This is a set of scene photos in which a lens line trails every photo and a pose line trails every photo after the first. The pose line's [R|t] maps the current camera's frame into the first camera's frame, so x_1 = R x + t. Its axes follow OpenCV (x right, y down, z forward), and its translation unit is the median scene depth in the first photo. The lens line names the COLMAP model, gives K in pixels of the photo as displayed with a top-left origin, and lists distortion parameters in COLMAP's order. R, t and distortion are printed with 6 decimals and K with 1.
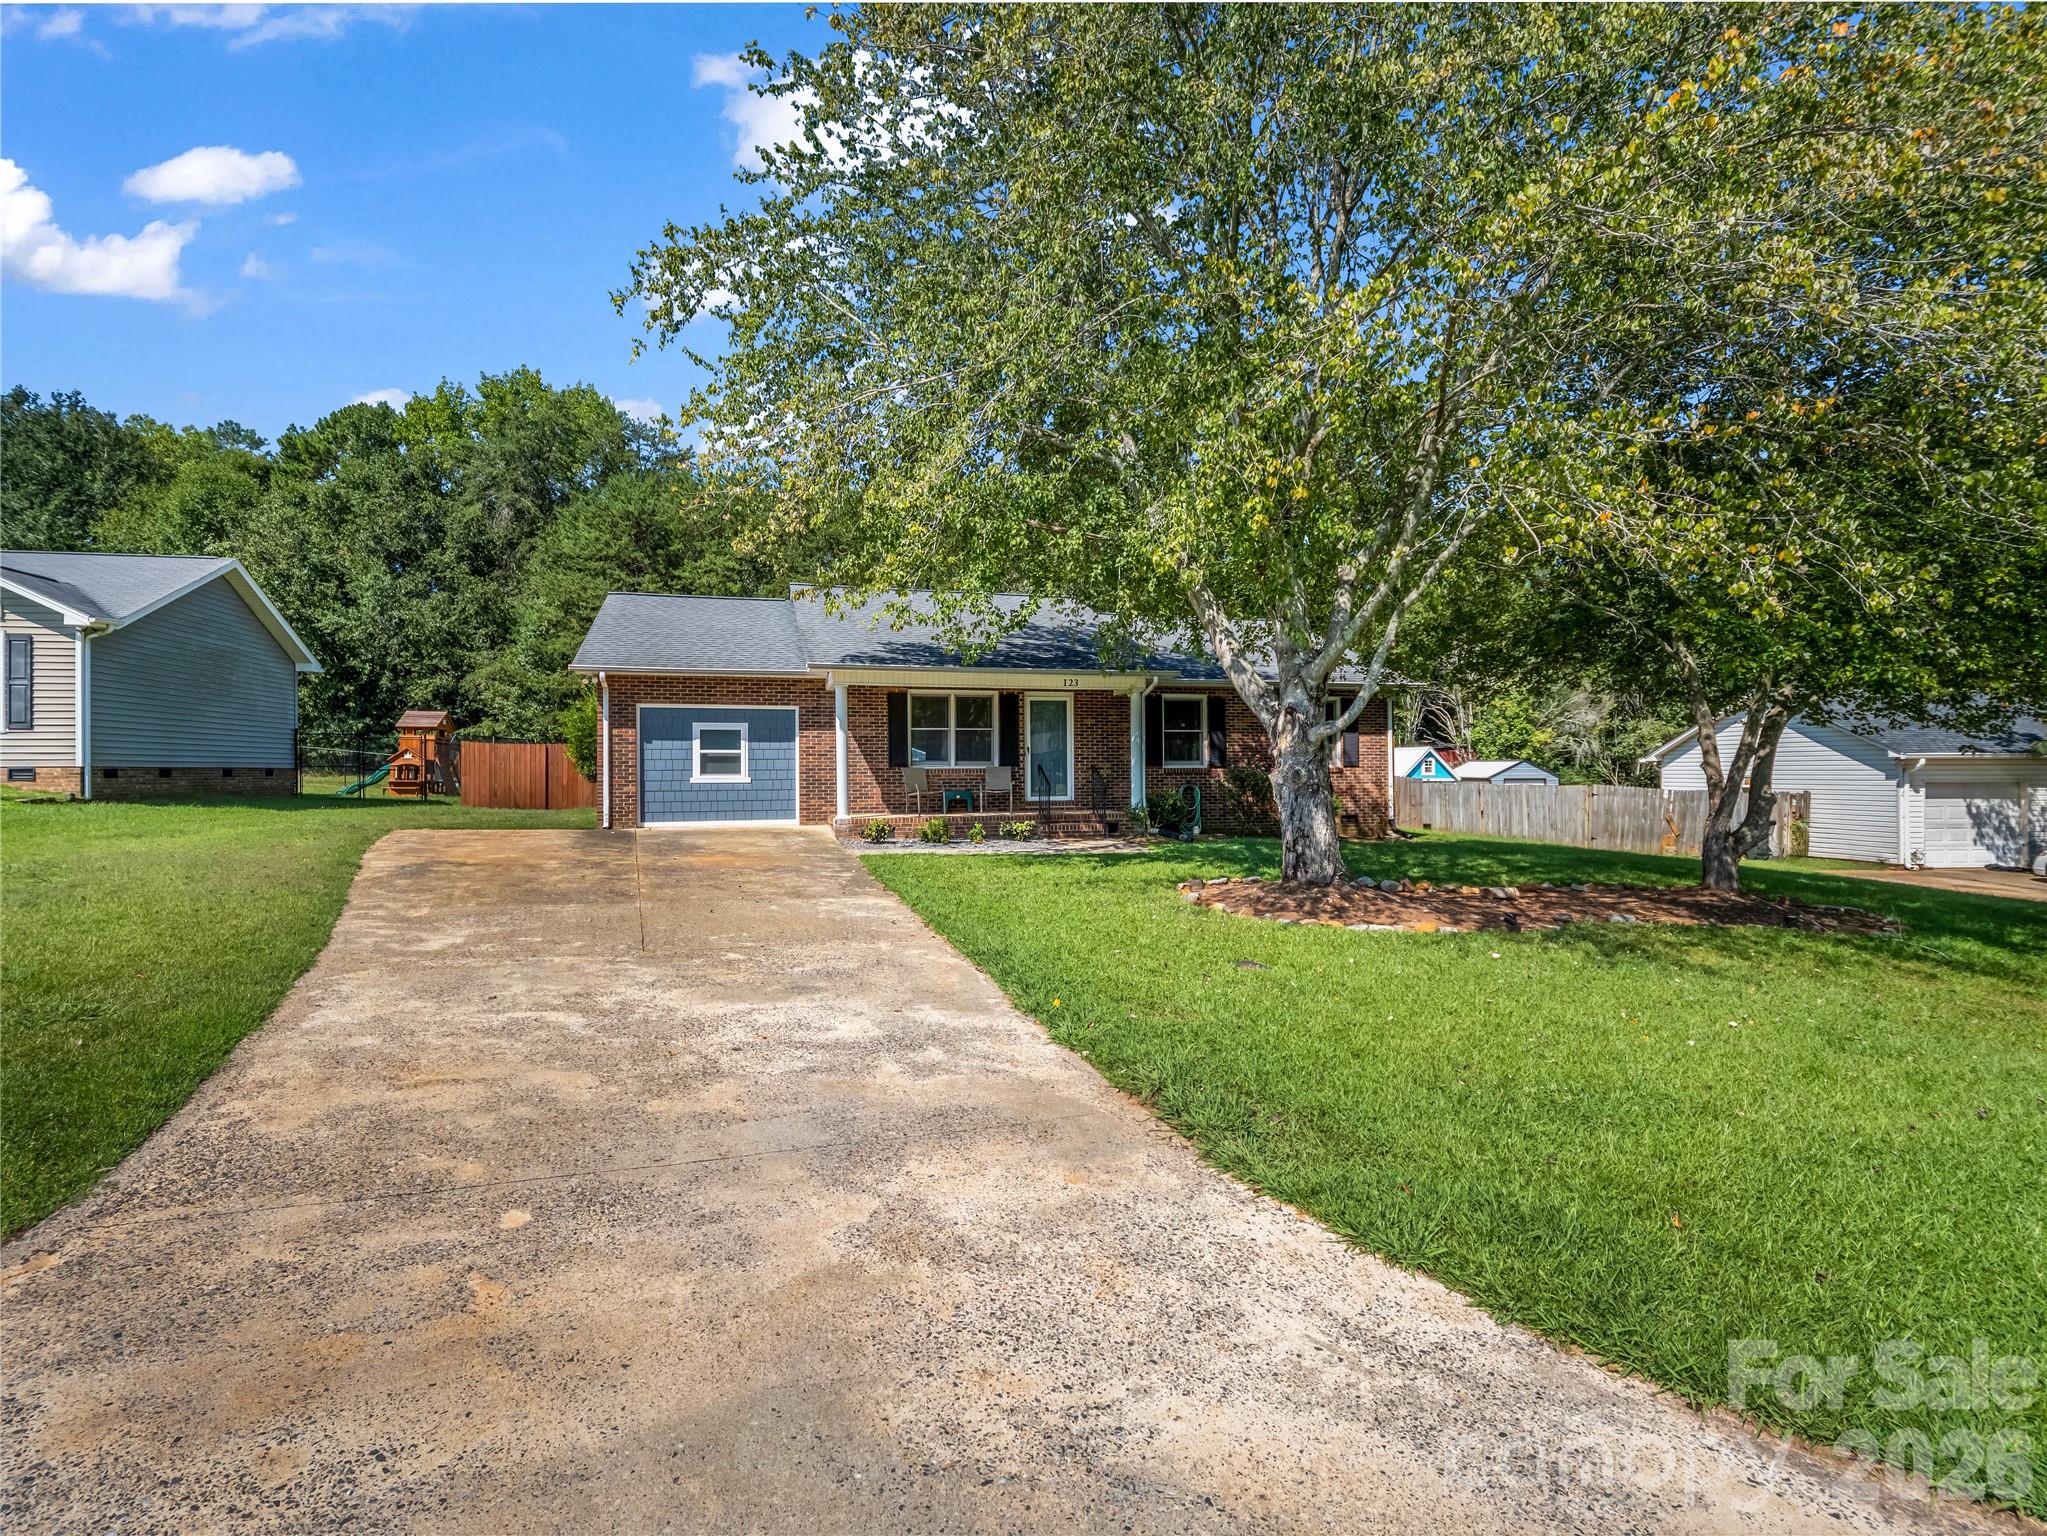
lens RADIAL K [[1023.7, 0, 1023.5], [0, 1023.7, 768.0], [0, 0, 1]] dist [-0.009709, -0.001930]
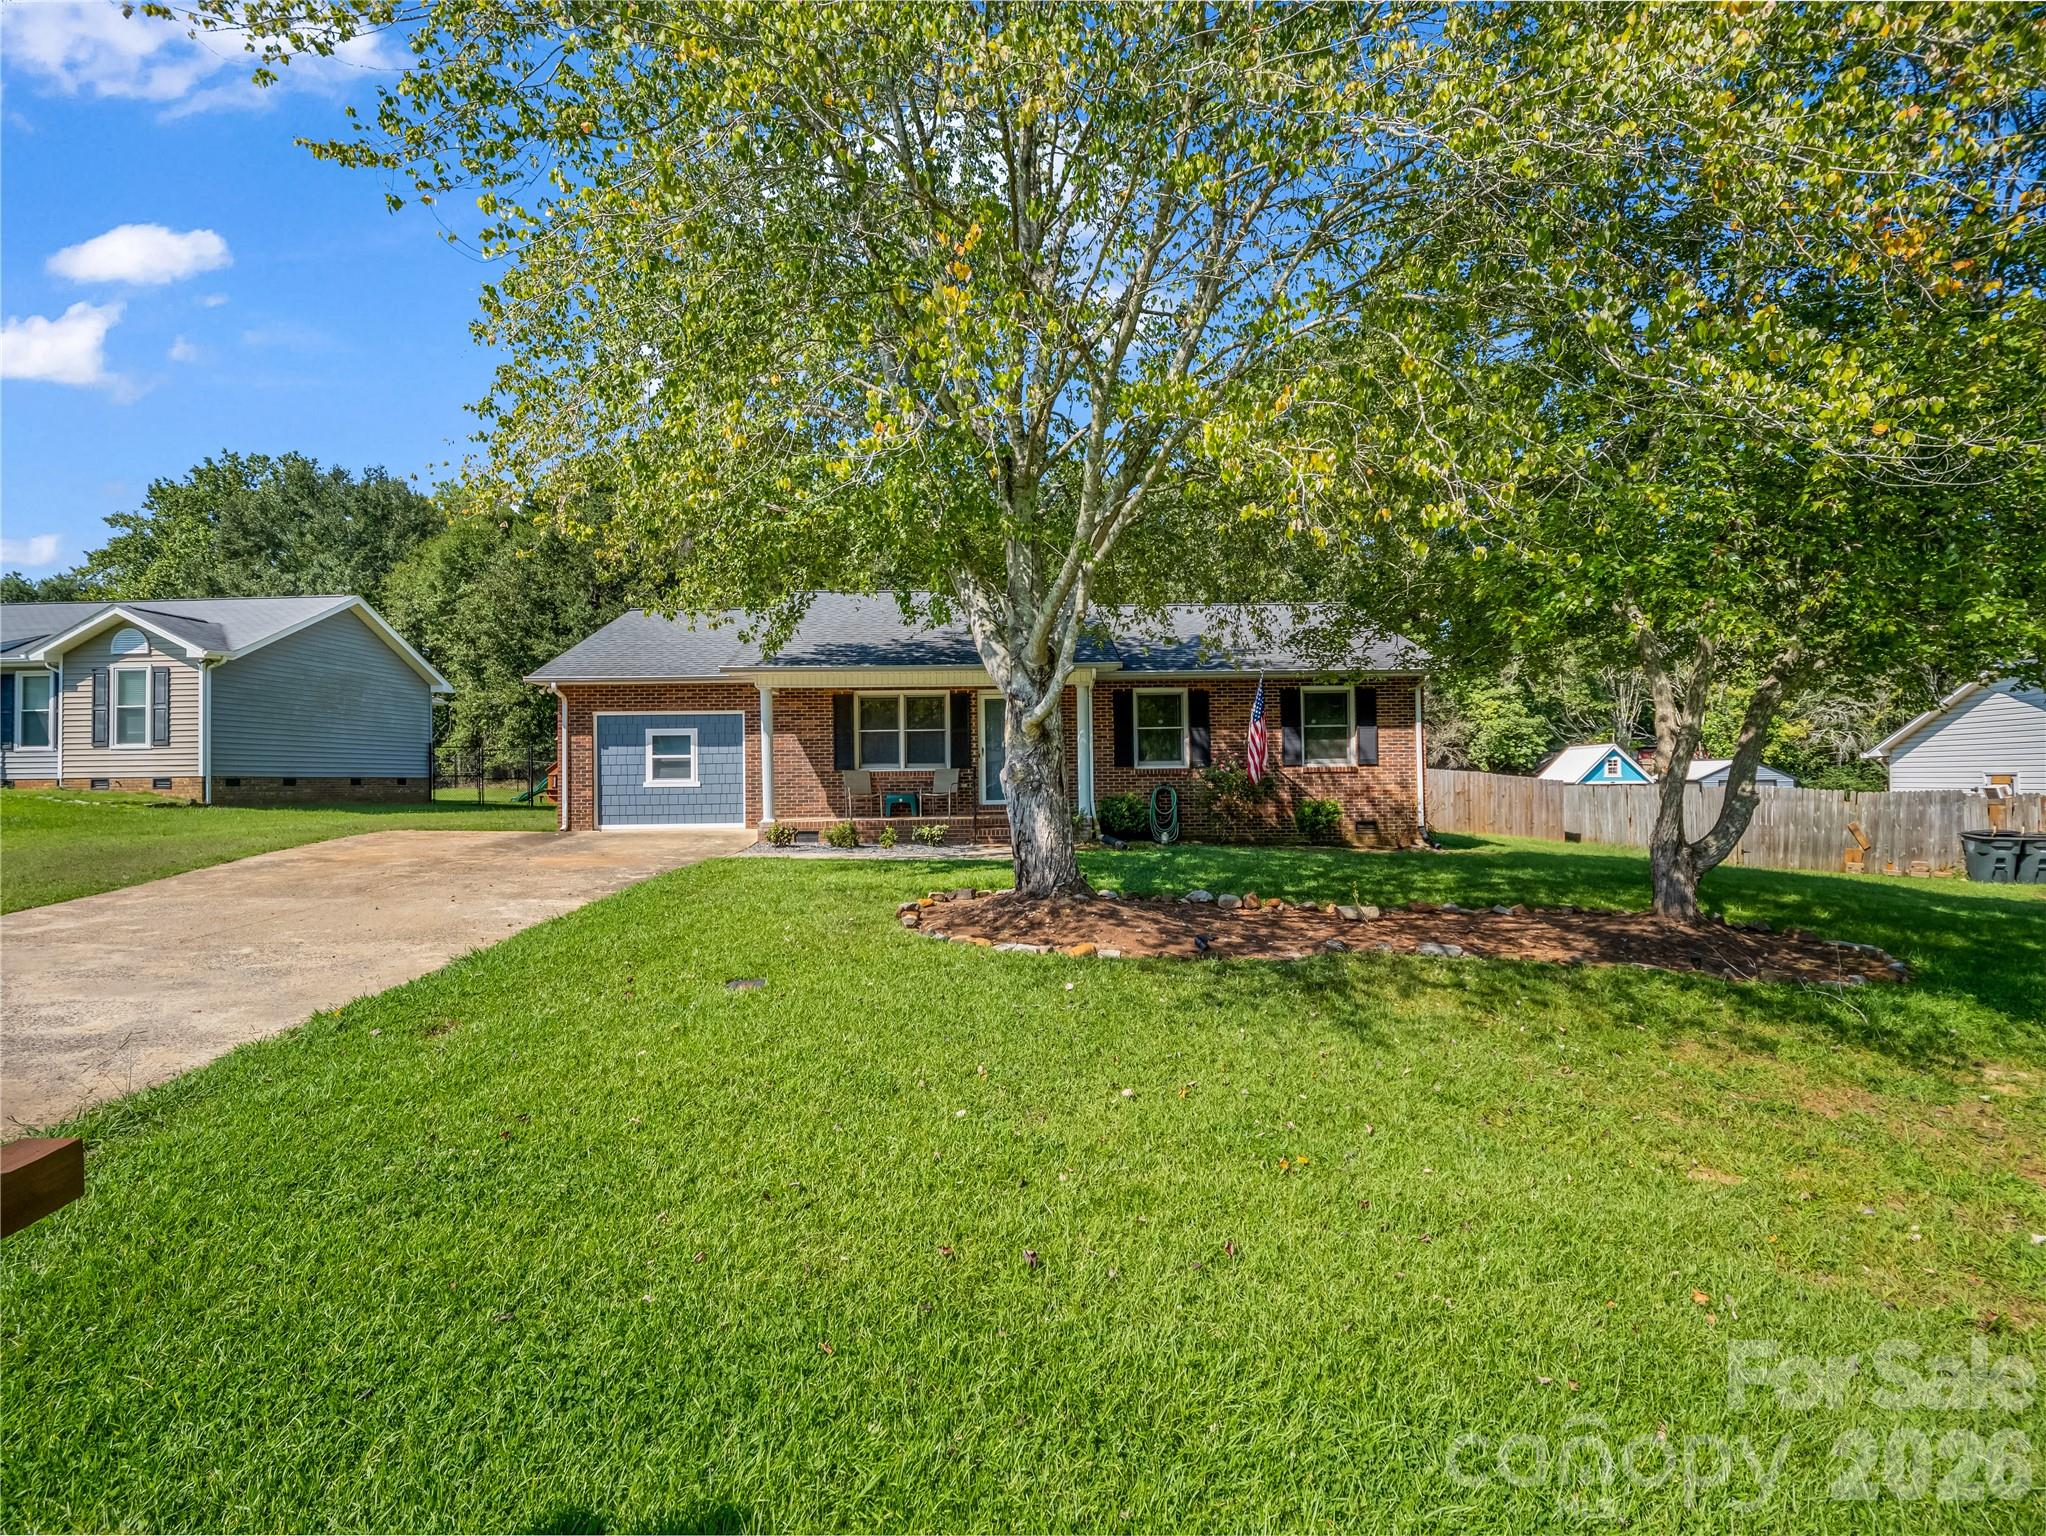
lens RADIAL K [[1025.0, 0, 1027.2], [0, 1025.0, 760.3], [0, 0, 1]] dist [-0.006636, -0.008064]
pose [[0.966826, -0.012234, -0.255144, 0.298081], [0.008209, 0.999825, -0.016834, 0.007592], [0.255305, 0.014181, 0.966756, 0.093690]]
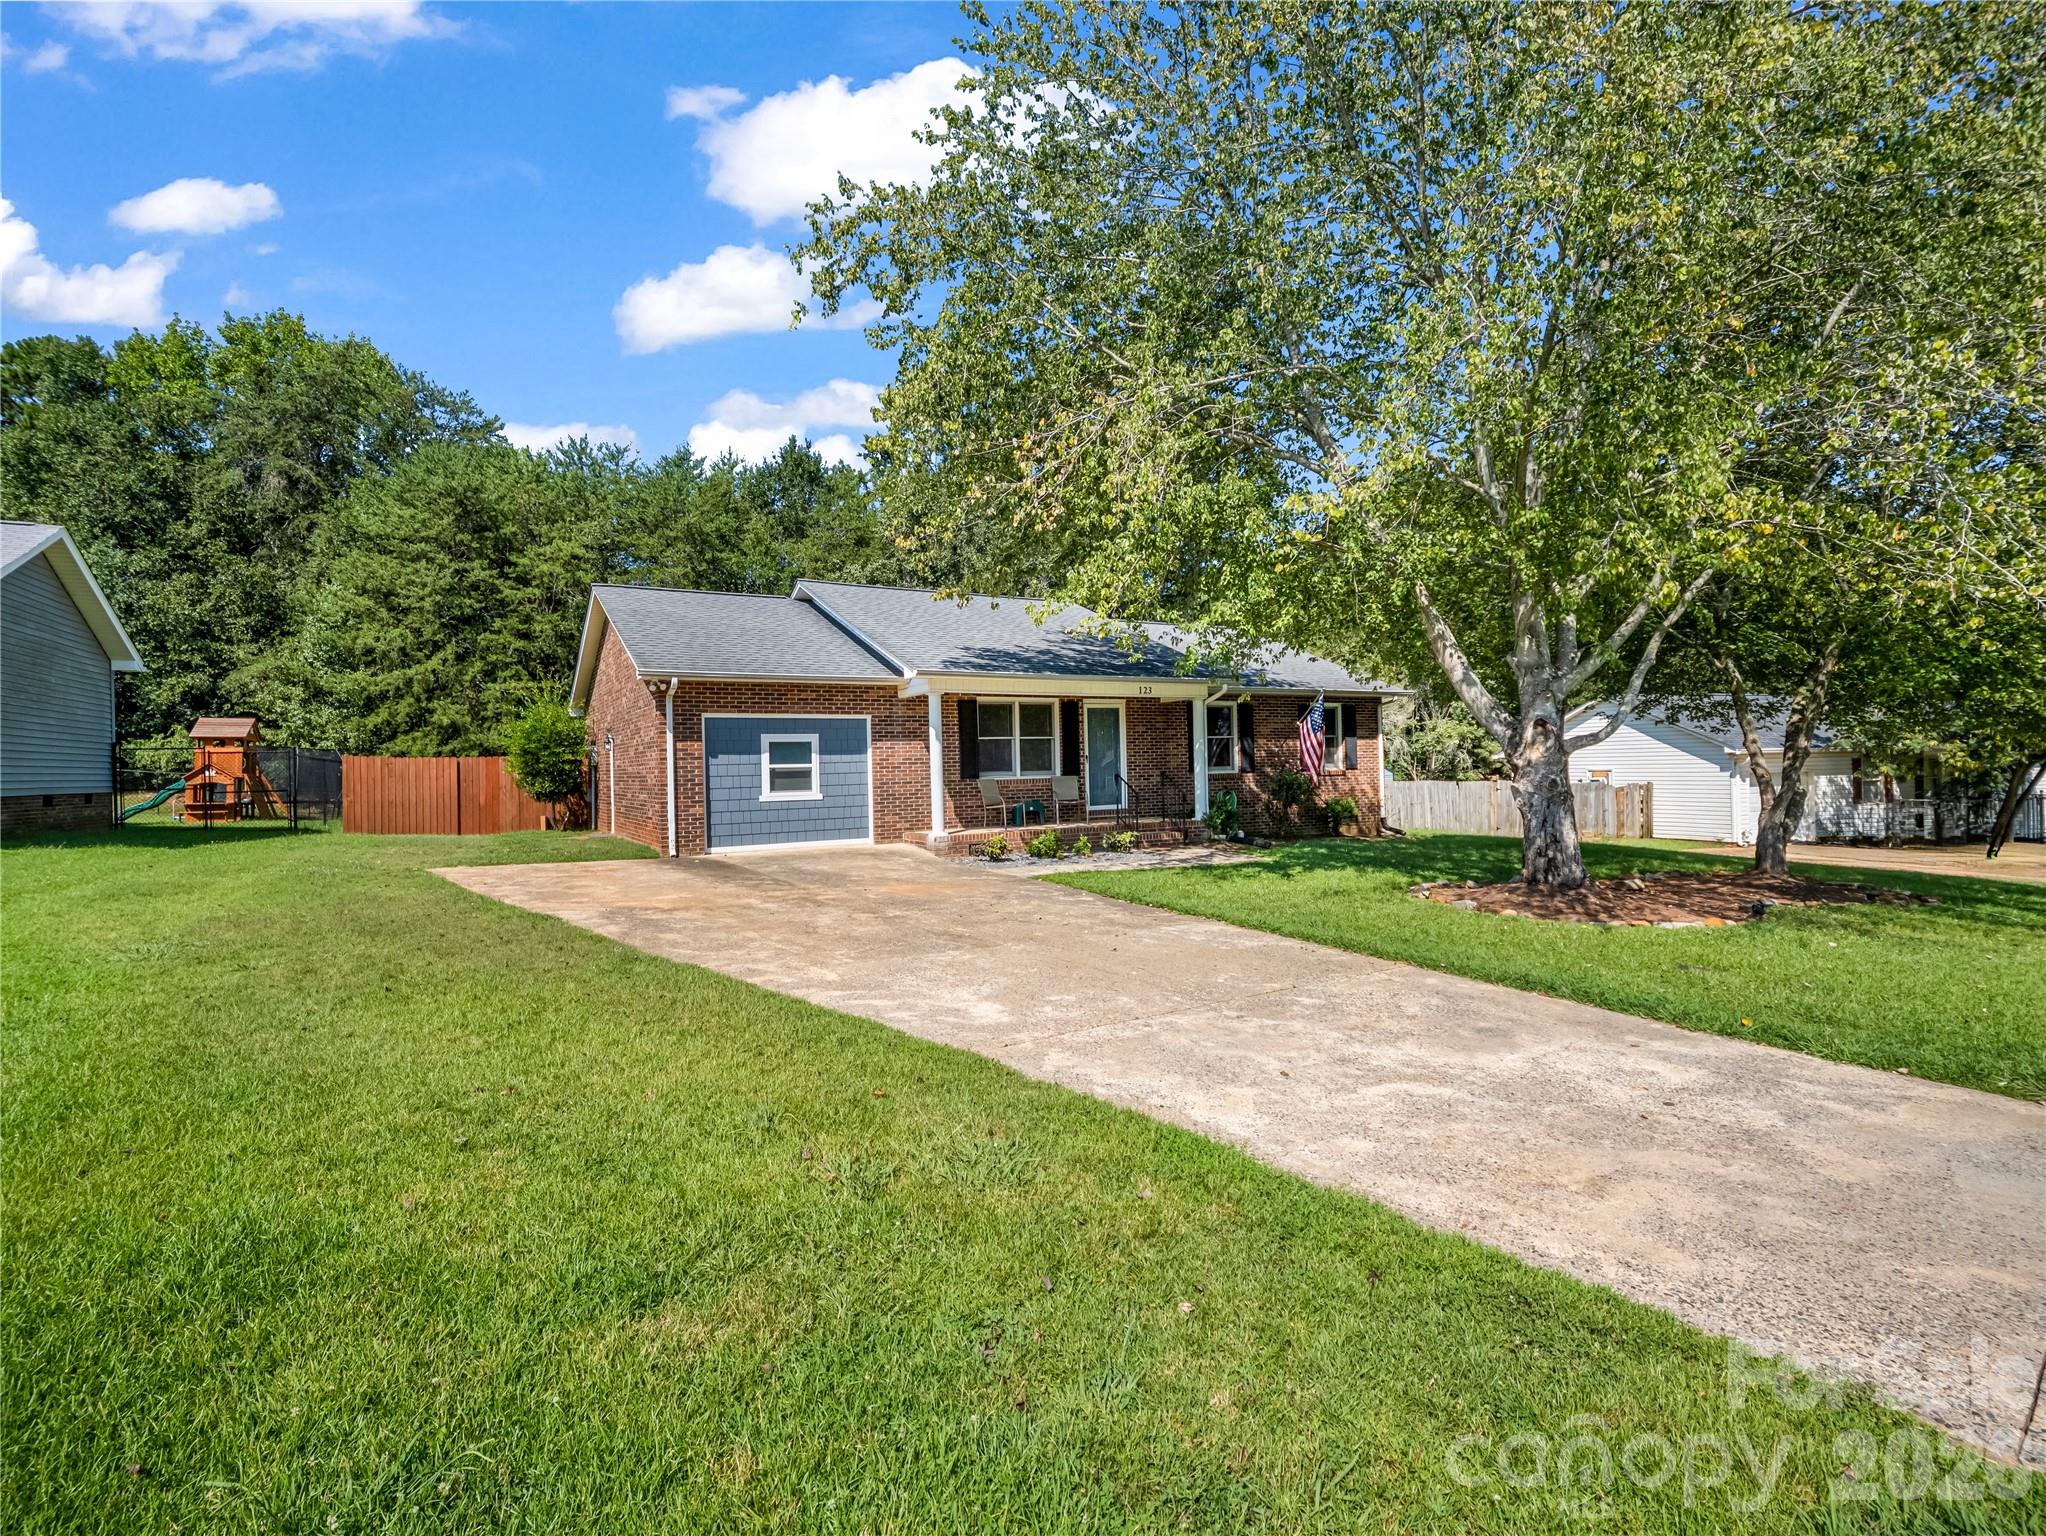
lens RADIAL K [[1025.0, 0, 1027.2], [0, 1025.0, 760.3], [0, 0, 1]] dist [-0.006636, -0.008064]
pose [[0.966143, -0.014983, 0.257572, -0.313776], [0.016679, 0.999851, -0.004399, -0.013001], [-0.257468, 0.008546, 0.966249, 0.071647]]
